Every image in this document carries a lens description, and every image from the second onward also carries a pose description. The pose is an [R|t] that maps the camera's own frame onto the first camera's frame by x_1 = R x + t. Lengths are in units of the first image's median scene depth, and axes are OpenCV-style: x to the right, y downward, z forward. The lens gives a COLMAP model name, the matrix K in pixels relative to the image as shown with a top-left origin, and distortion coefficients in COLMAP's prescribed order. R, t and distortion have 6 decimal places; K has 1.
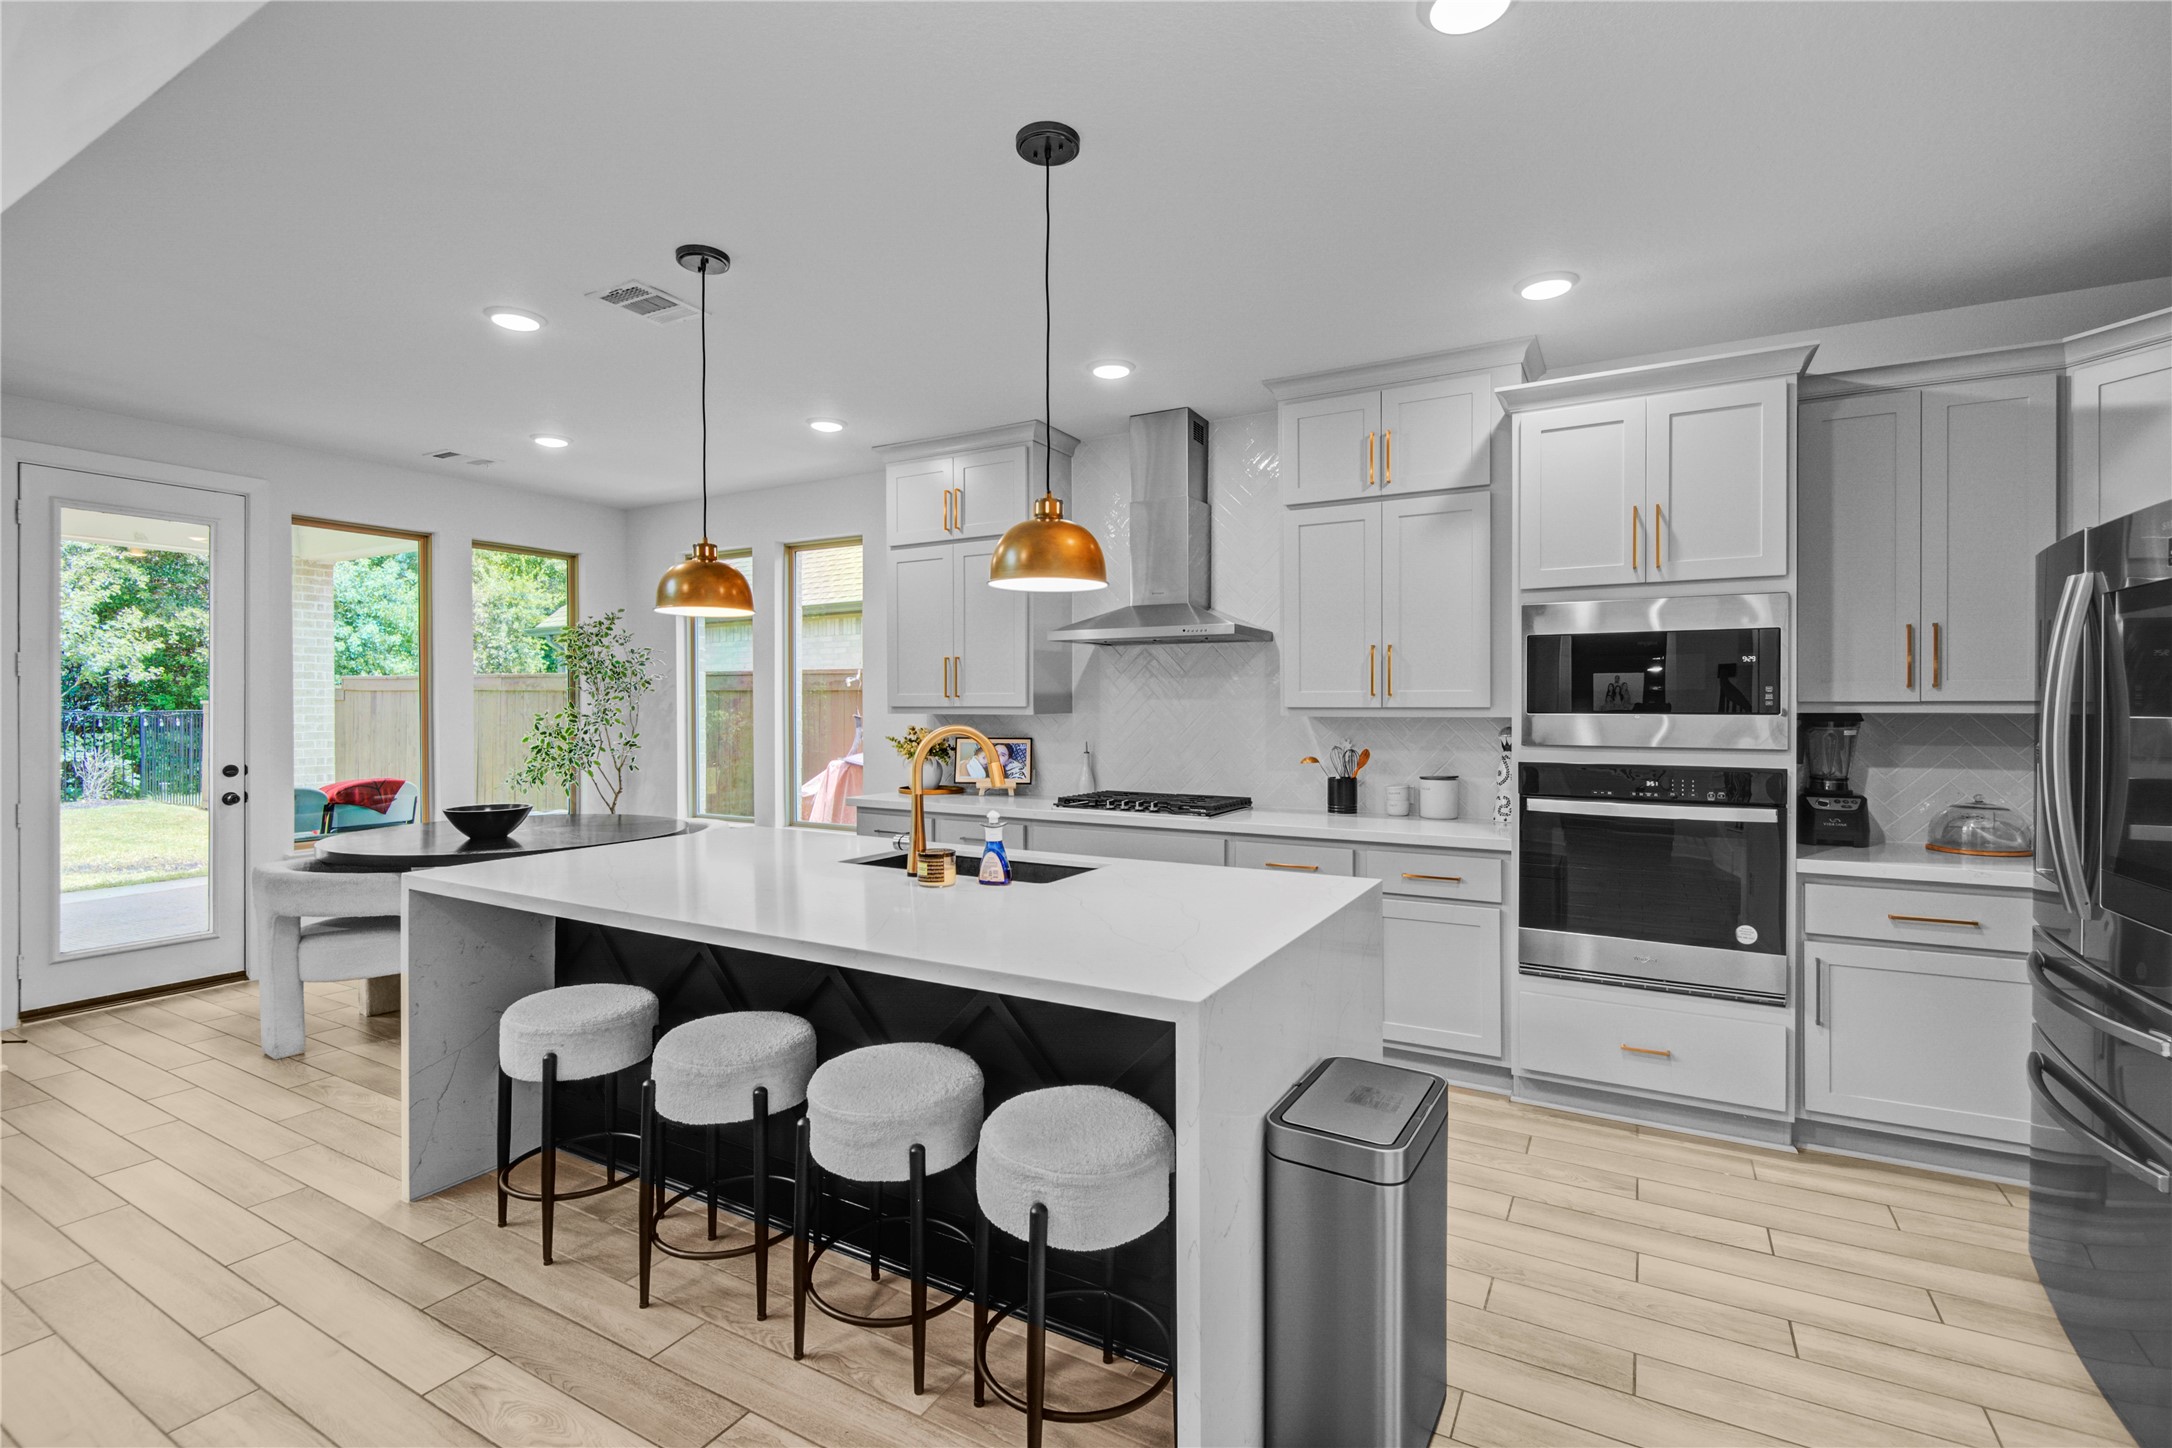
lens RADIAL K [[975.0, 0, 1076.0], [0, 975.0, 710.6], [0, 0, 1]] dist [0.002199, 0.000139]
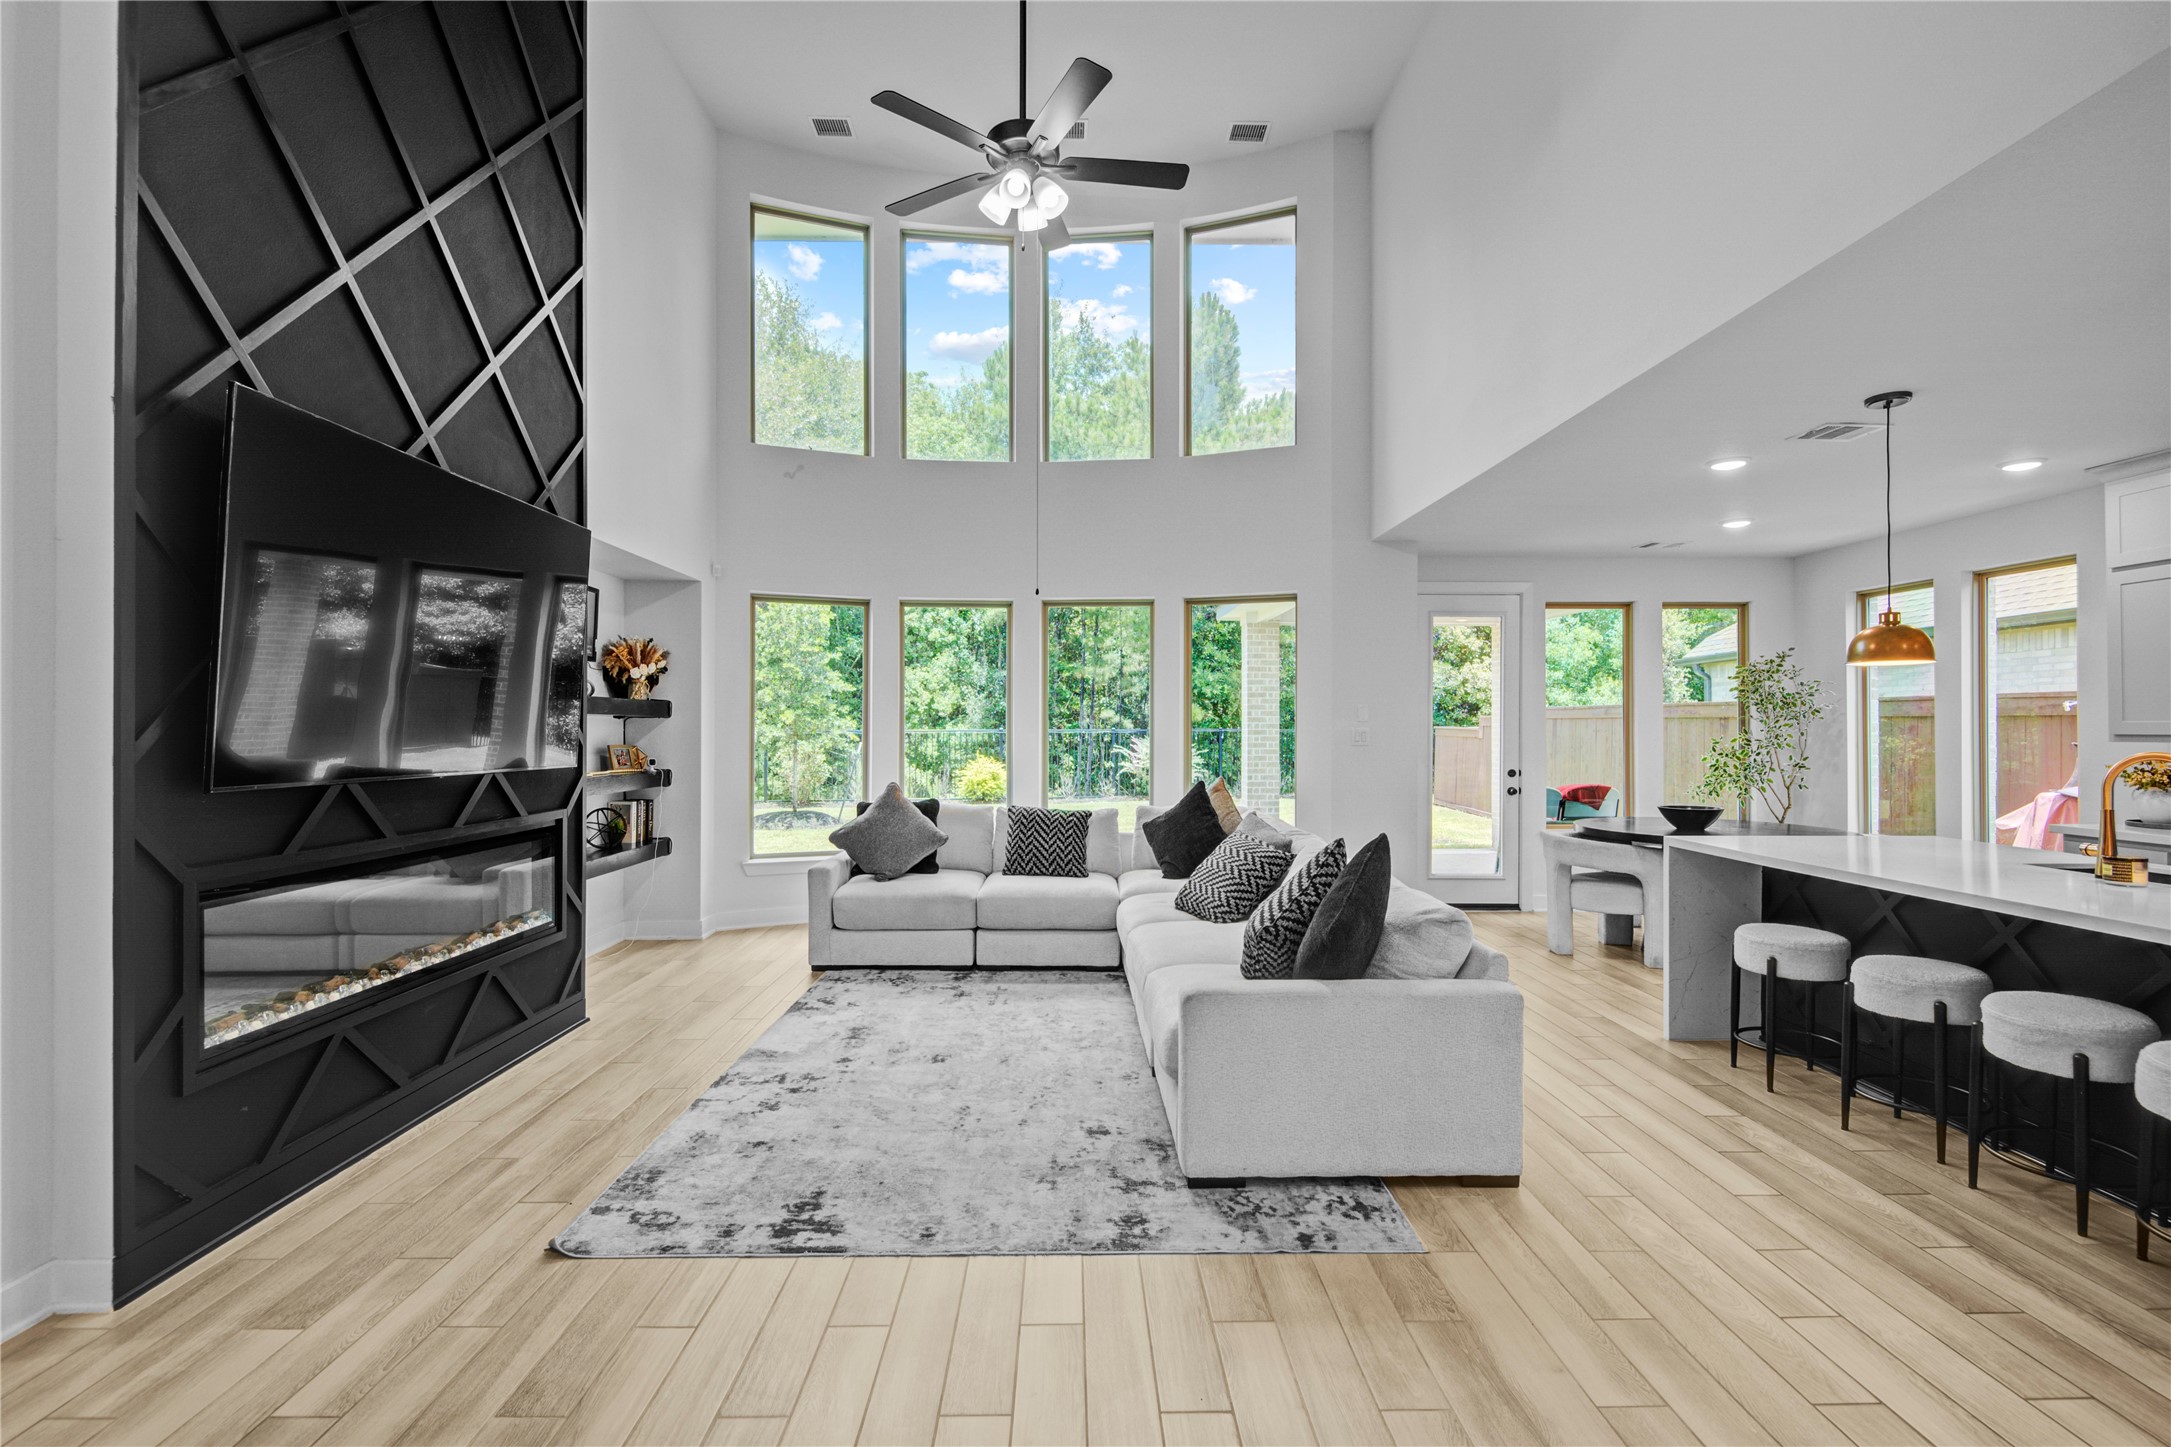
lens RADIAL K [[983.2, 0, 1085.5], [0, 983.2, 723.5], [0, 0, 1]] dist [0.001307, -0.005286]
pose [[0.512260, -0.002974, -0.858825, 0.158949], [-0.006662, 0.999950, -0.007436, -0.001227], [0.858805, 0.009531, 0.512215, -0.480305]]
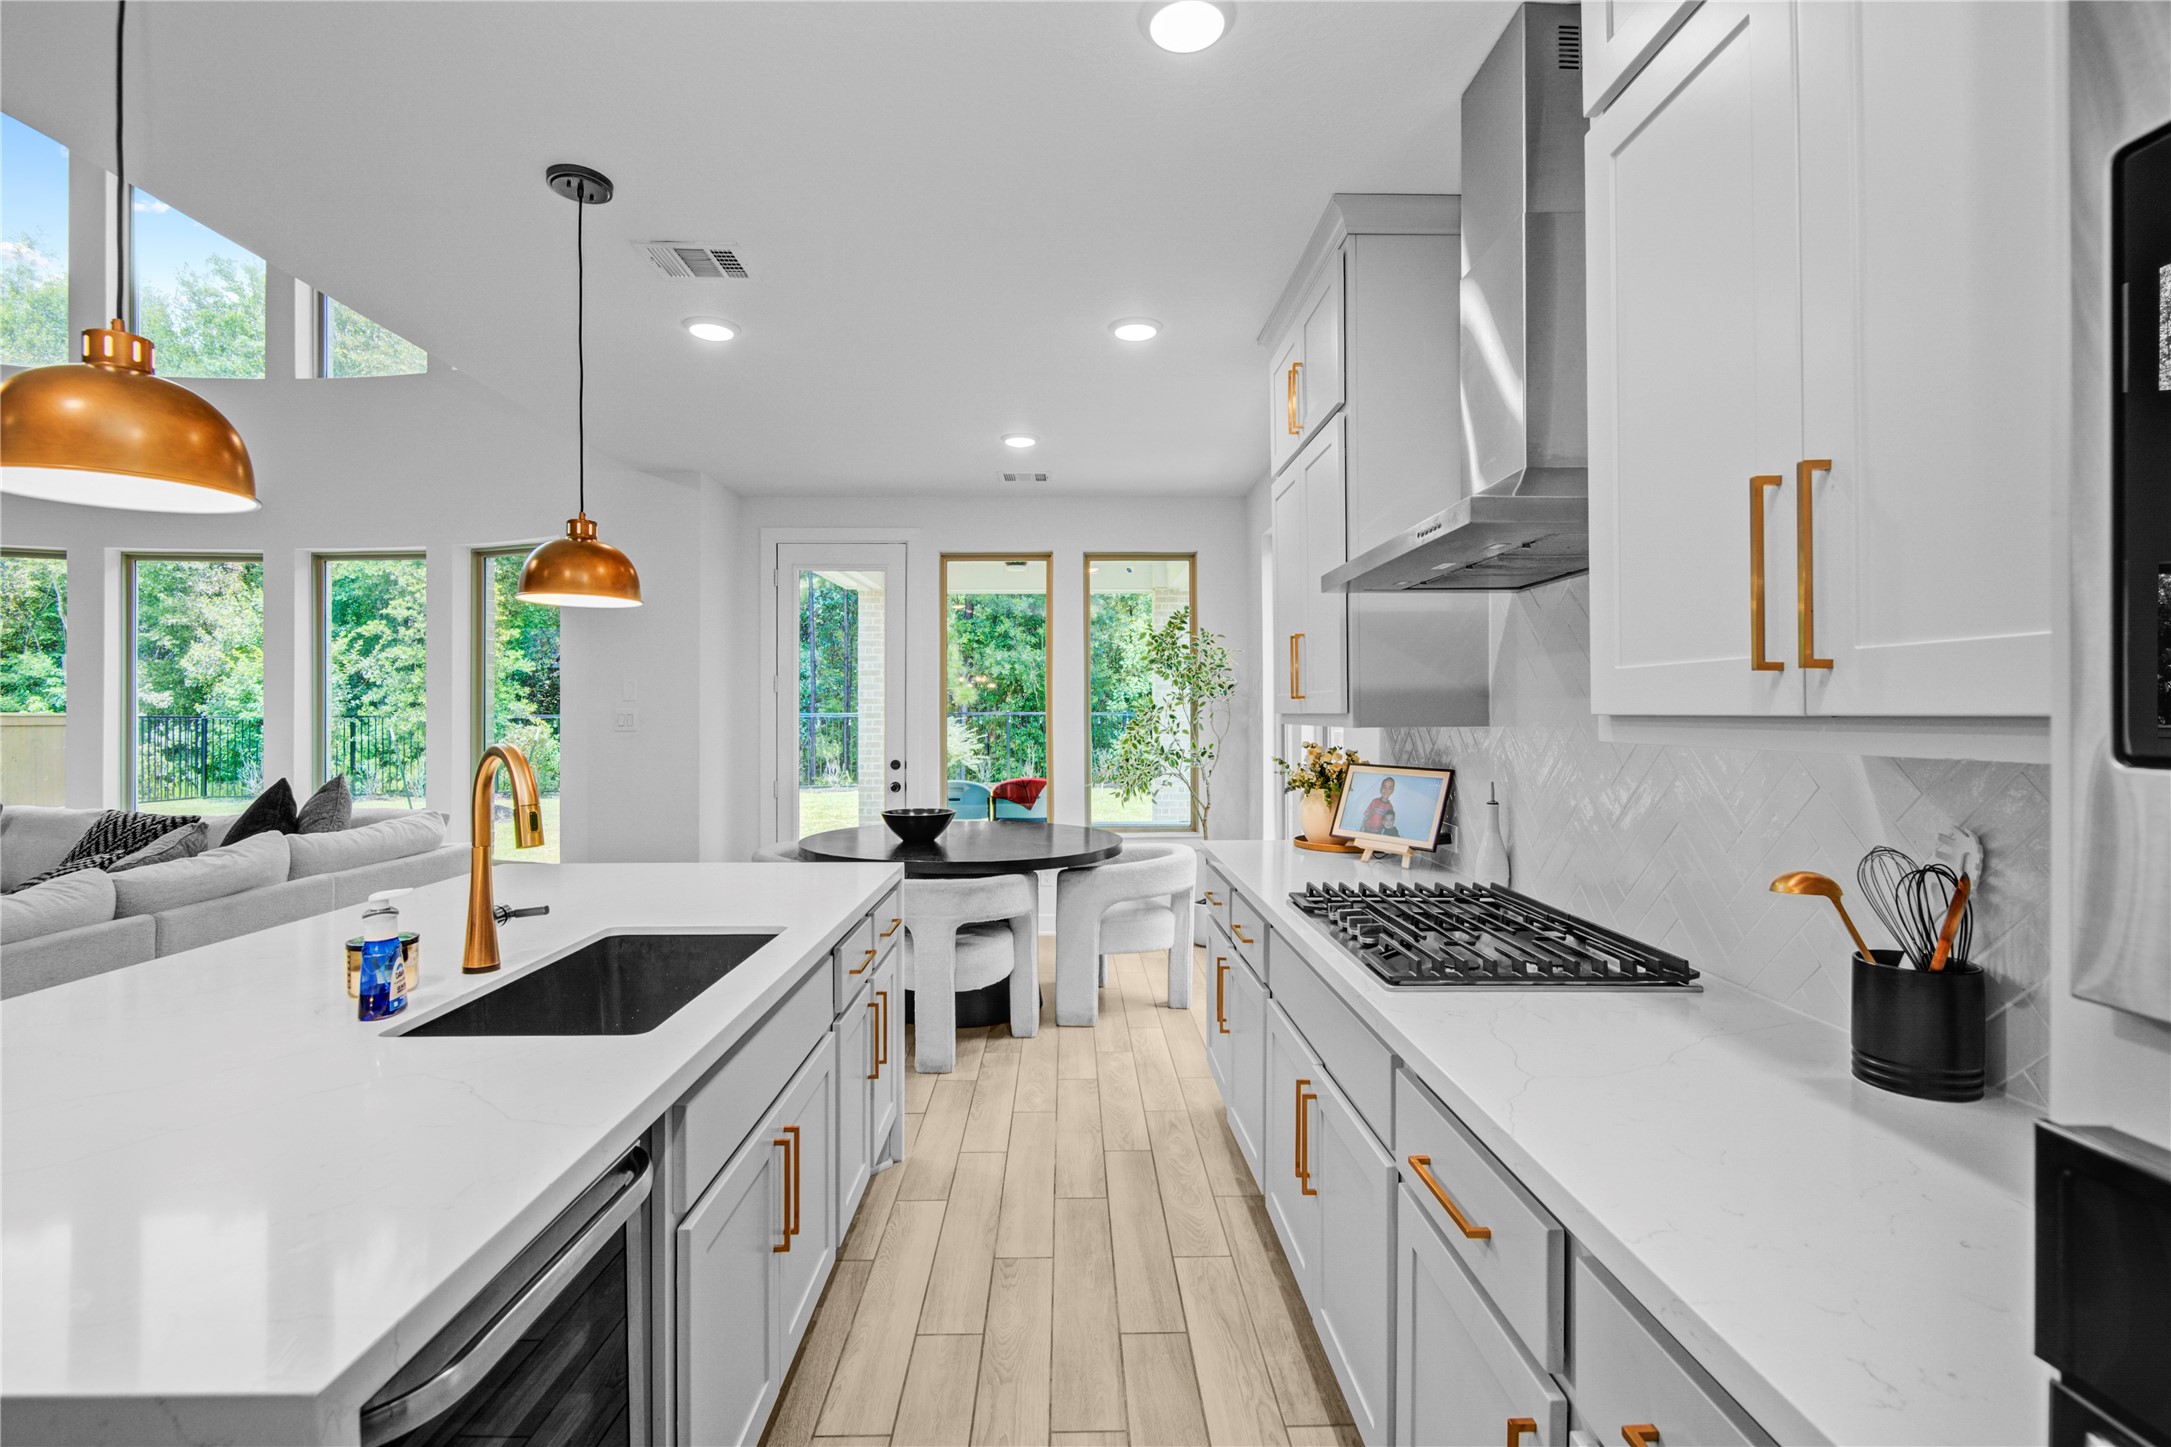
lens RADIAL K [[990.5, 0, 1087.0], [0, 990.5, 713.7], [0, 0, 1]] dist [0.011613, -0.000166]
pose [[0.484430, -0.001154, -0.874829, 0.467083], [-0.003408, 0.999989, -0.003206, -0.000822], [0.874824, 0.004535, 0.484421, 0.762455]]
